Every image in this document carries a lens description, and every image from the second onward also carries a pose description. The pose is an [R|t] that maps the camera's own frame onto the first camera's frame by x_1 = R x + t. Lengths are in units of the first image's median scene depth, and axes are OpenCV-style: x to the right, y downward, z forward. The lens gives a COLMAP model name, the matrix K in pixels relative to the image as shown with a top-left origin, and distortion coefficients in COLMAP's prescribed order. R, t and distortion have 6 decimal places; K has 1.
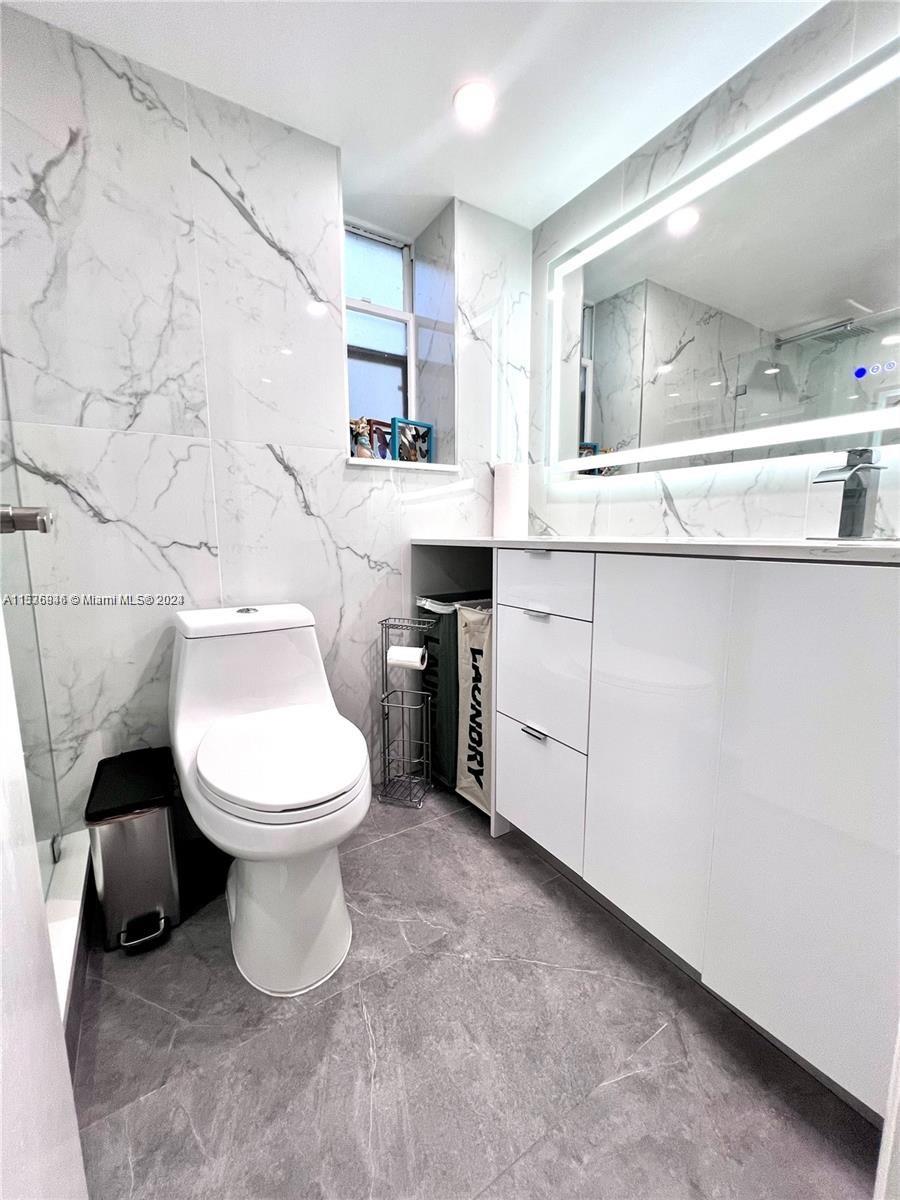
lens RADIAL K [[482.4, 0, 450.0], [0, 482.4, 600.0], [0, 0, 1]] dist [0.000410, 0.000126]
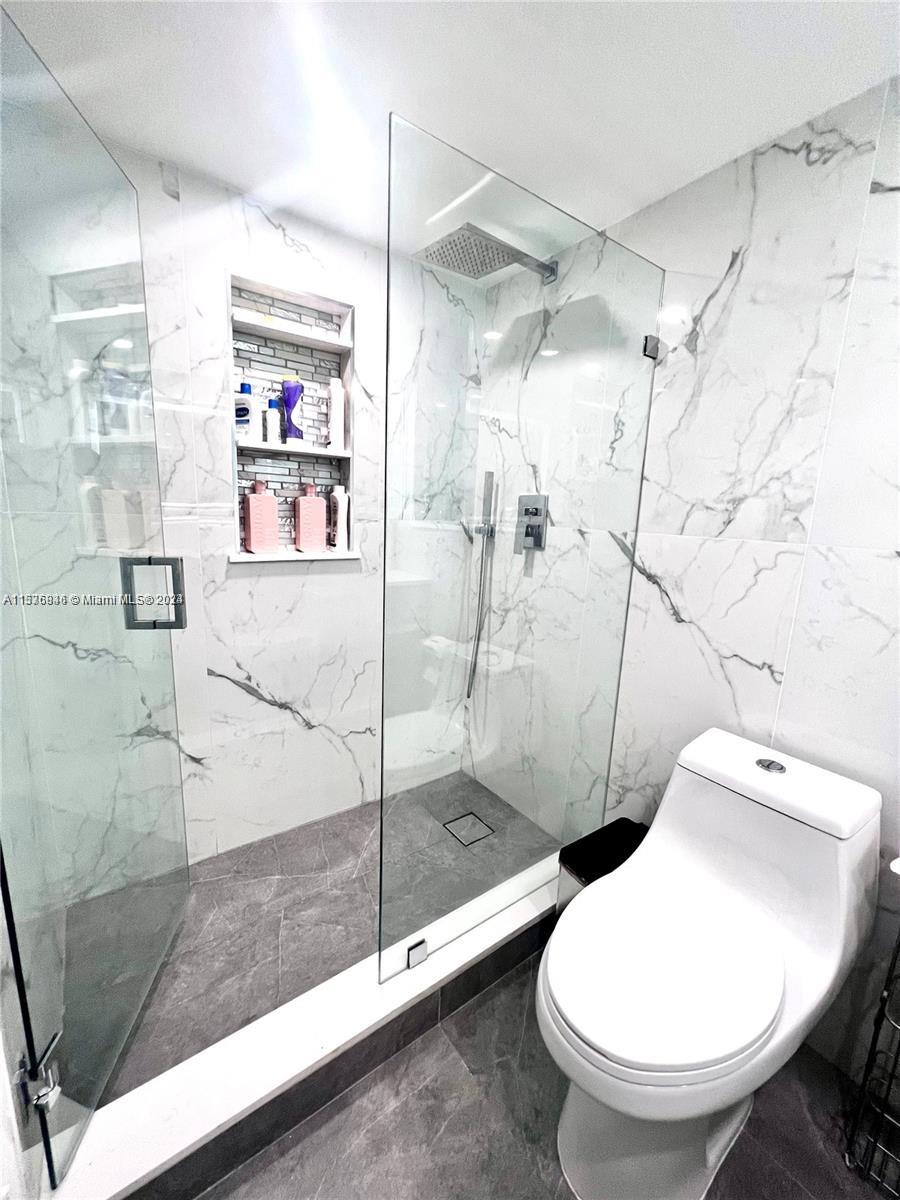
lens RADIAL K [[482.4, 0, 450.0], [0, 482.4, 600.0], [0, 0, 1]] dist [0.000410, 0.000126]
pose [[0.058740, 0.196053, -0.978832, 0.285049], [-0.180248, 0.966492, 0.182765, -0.309302], [0.981866, 0.165697, 0.092110, 0.395909]]
